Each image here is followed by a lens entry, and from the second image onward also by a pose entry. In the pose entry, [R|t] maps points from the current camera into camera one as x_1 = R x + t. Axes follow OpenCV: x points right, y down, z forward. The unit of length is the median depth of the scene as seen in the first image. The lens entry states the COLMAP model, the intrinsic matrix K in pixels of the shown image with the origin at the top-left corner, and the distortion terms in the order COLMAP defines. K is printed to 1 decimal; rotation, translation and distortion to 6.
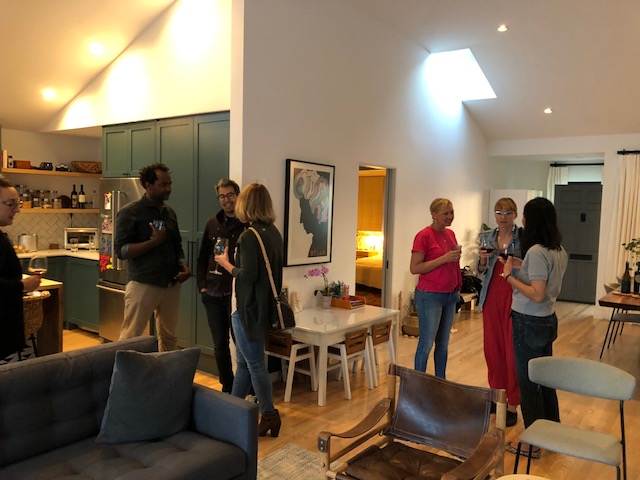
lens RADIAL K [[533.6, 0, 321.1], [0, 533.6, 240.4], [0, 0, 1]] dist [0.009602, 0.002247]
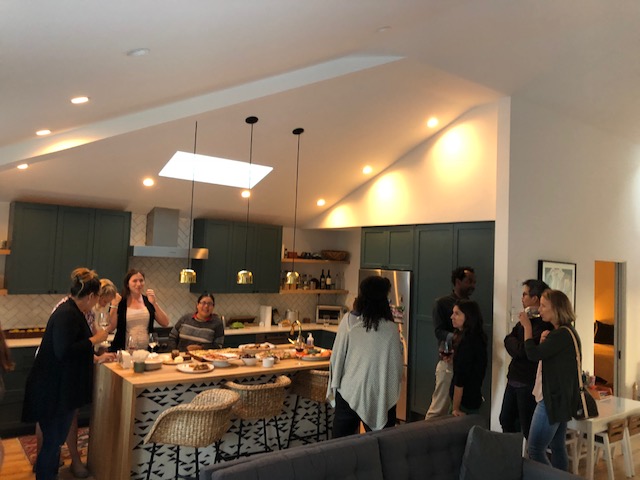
lens RADIAL K [[523.7, 0, 317.5], [0, 523.7, 231.0], [0, 0, 1]] dist [0.106681, -0.158145]
pose [[0.960900, -0.002641, -0.276882, -0.156565], [-0.036762, 0.989886, -0.137022, -0.030032], [0.274444, 0.141843, 0.951084, -0.175814]]
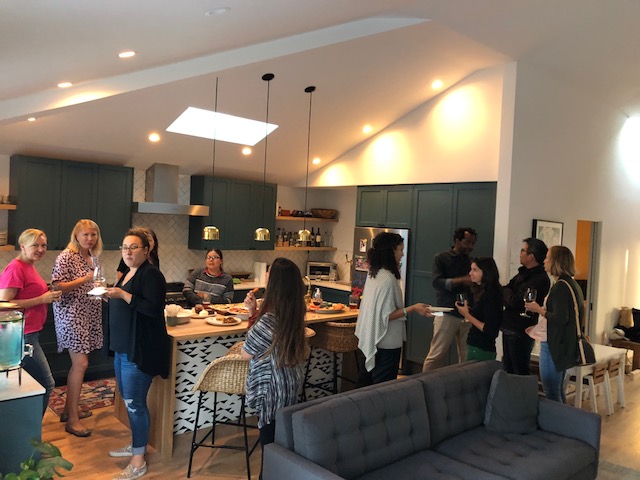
lens RADIAL K [[523.7, 0, 317.5], [0, 523.7, 231.0], [0, 0, 1]] dist [0.106681, -0.158145]
pose [[0.981918, 0.024617, -0.187700, -0.245126], [-0.036319, 0.997588, -0.059161, -0.026230], [0.185791, 0.064909, 0.980443, -0.220338]]
